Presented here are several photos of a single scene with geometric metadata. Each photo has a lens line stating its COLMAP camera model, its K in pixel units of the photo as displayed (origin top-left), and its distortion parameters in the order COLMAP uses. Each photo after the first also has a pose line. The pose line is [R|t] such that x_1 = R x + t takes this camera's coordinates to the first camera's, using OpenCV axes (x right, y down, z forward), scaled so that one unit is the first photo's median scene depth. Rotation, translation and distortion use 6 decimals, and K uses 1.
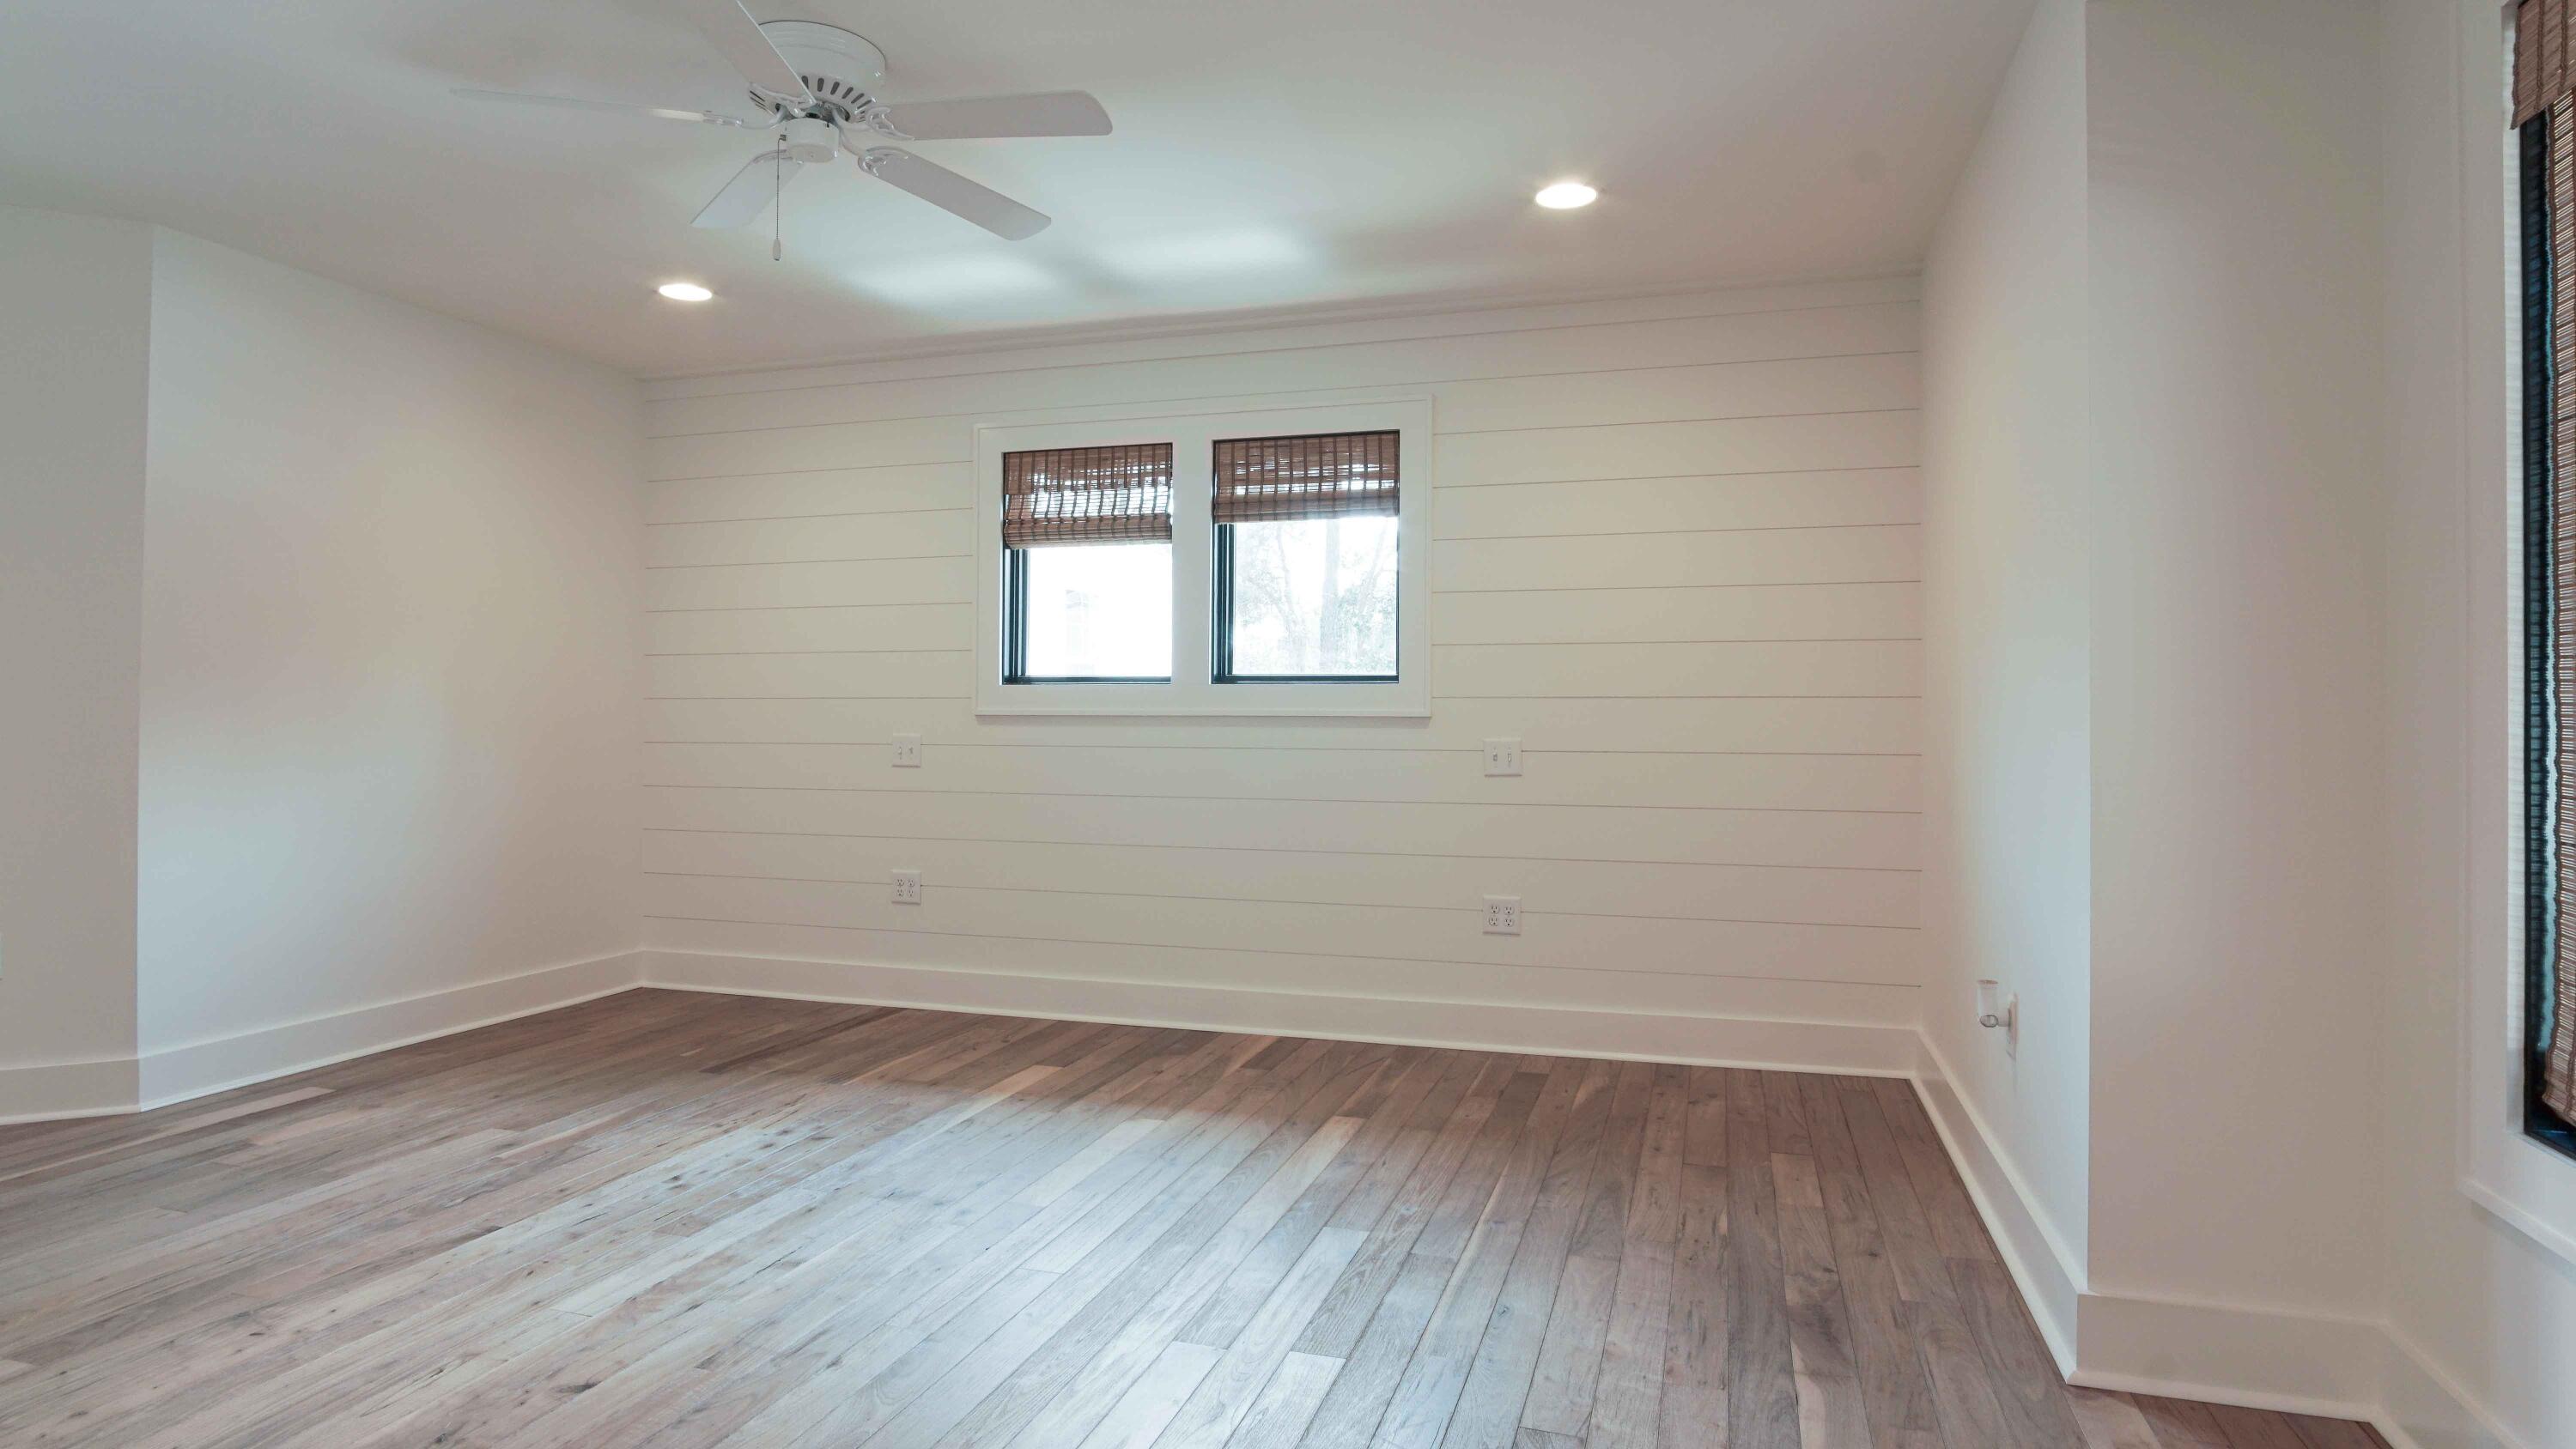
lens RADIAL K [[1415.4, 0, 1306.0], [0, 1415.4, 715.2], [0, 0, 1]] dist [-0.025206, 0.005929]
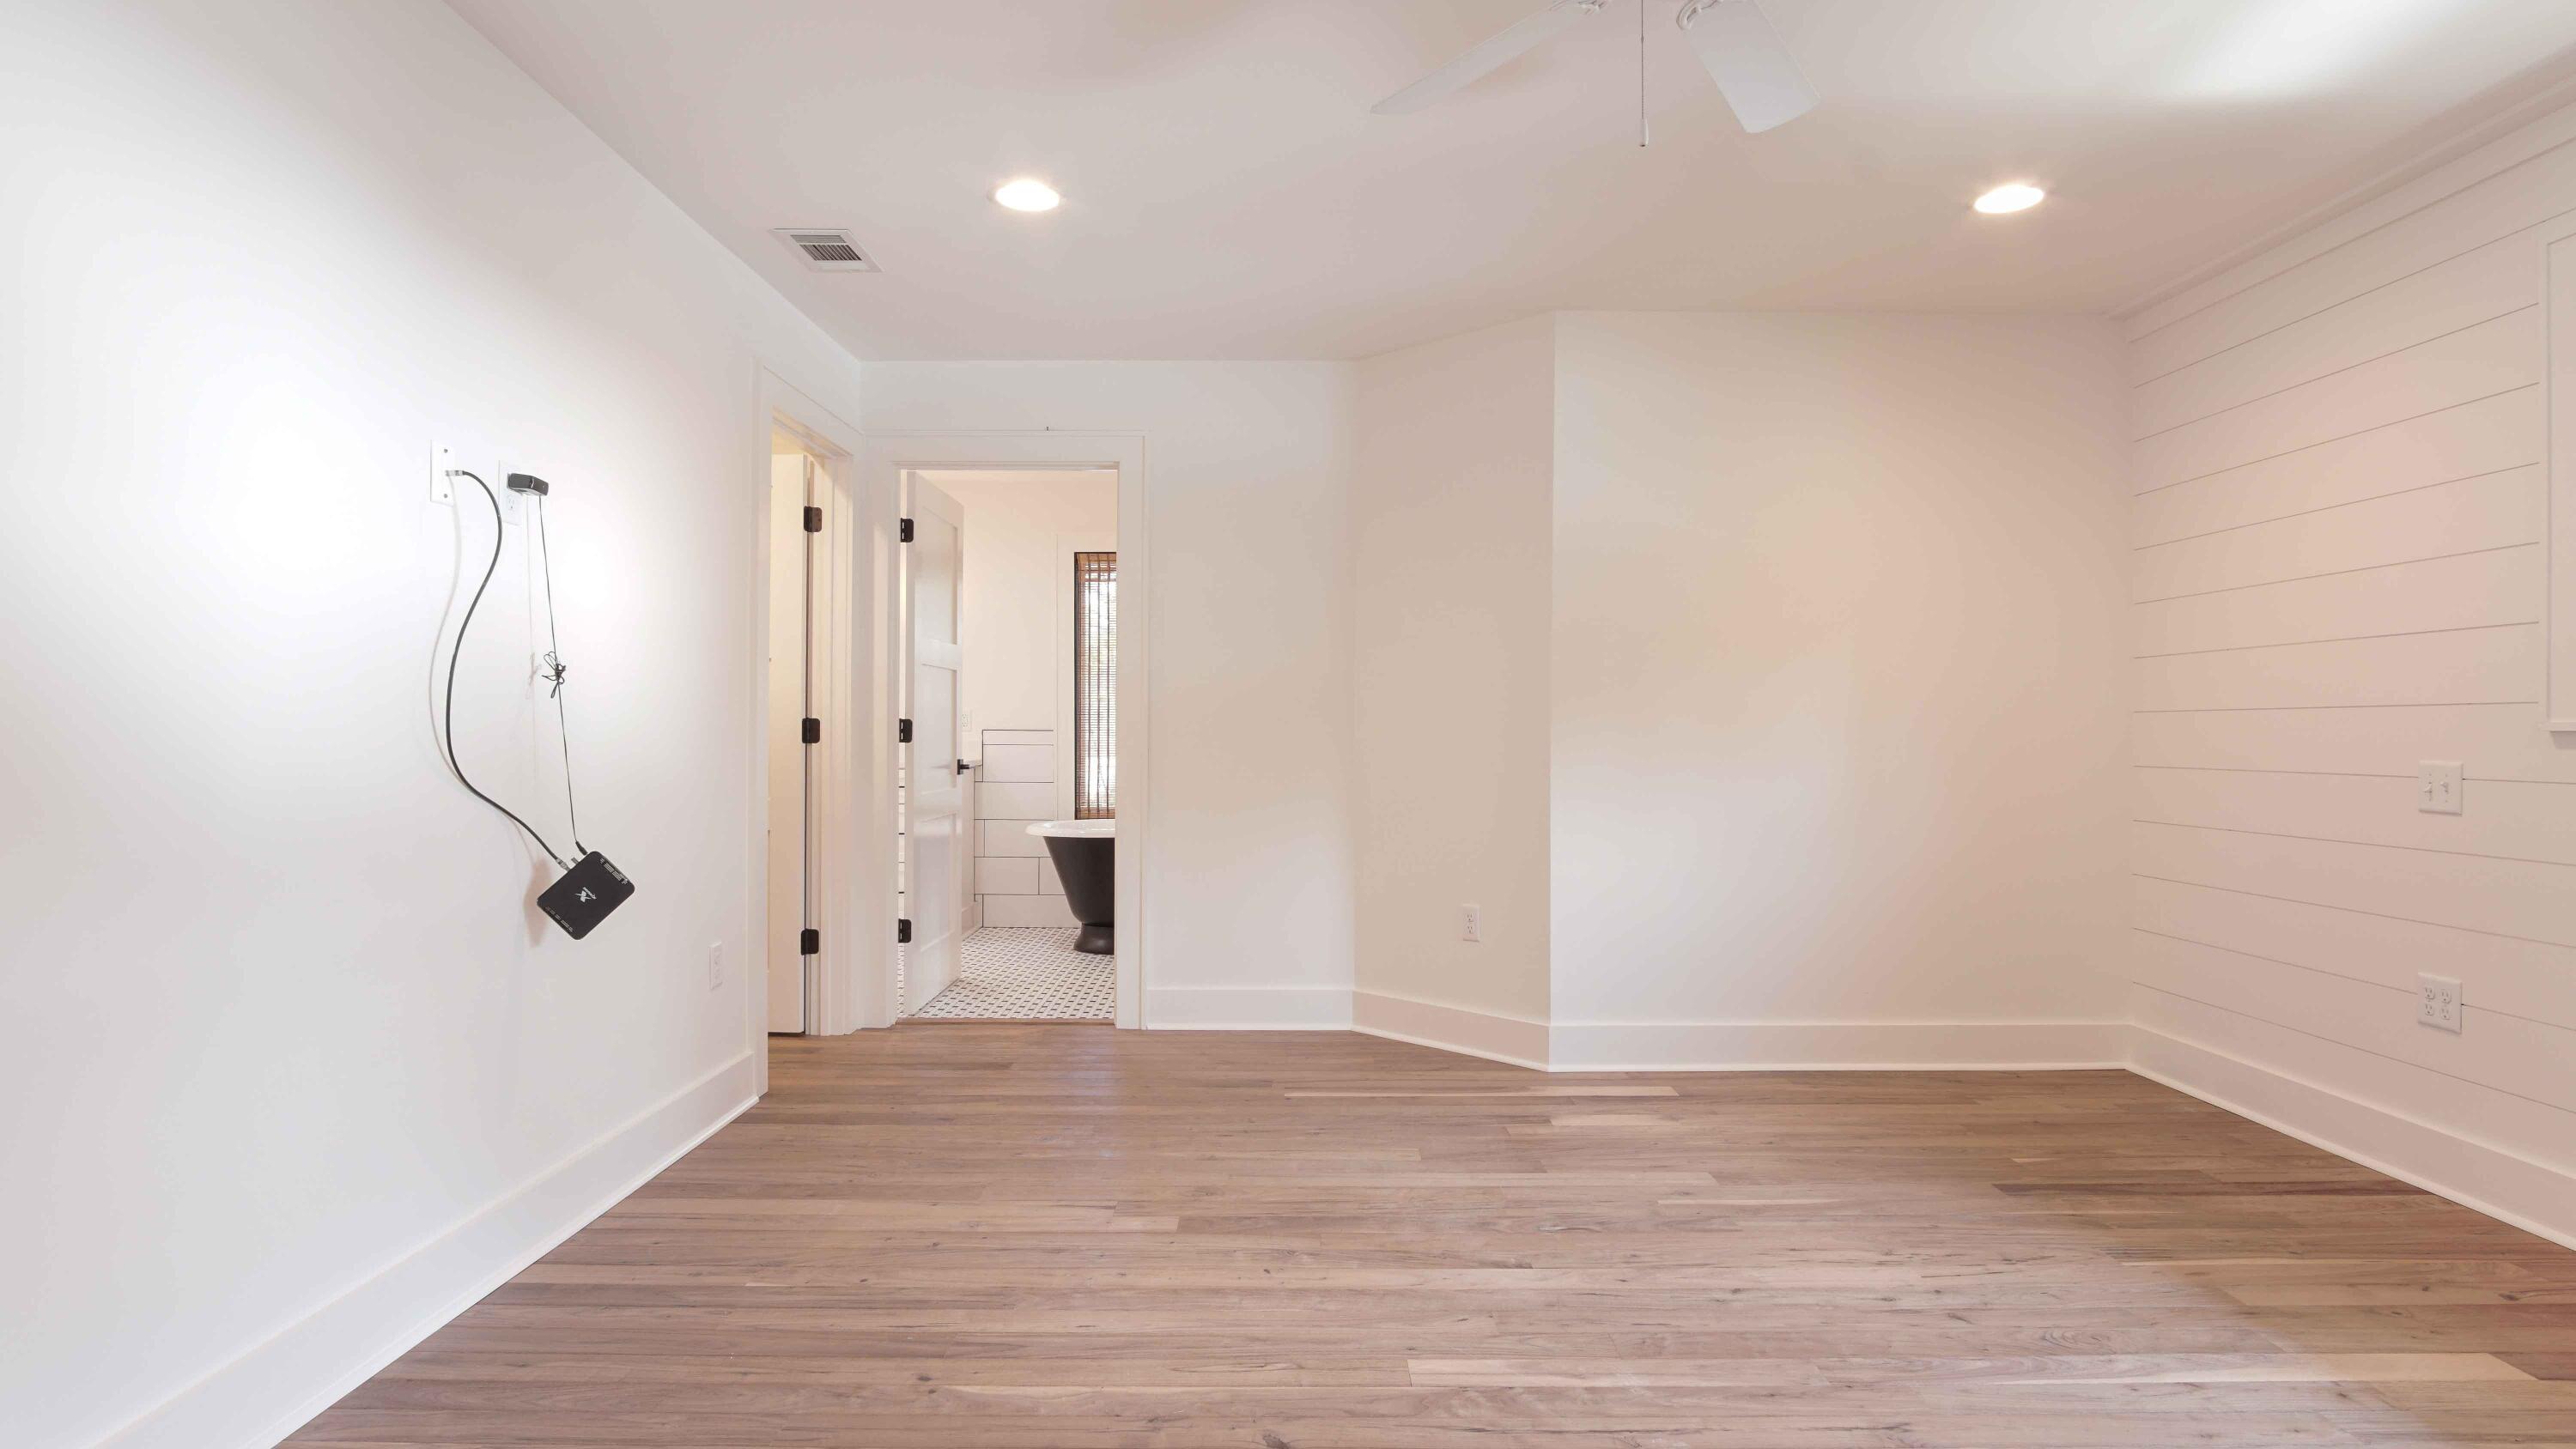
lens RADIAL K [[1415.4, 0, 1294.8], [0, 1415.4, 743.7], [0, 0, 1]] dist [-0.025206, 0.005929]
pose [[0.277422, 0.005342, -0.960733, 0.247109], [0.002143, 0.999979, 0.006179, 0.000211], [0.960746, -0.003773, 0.277404, 0.464737]]
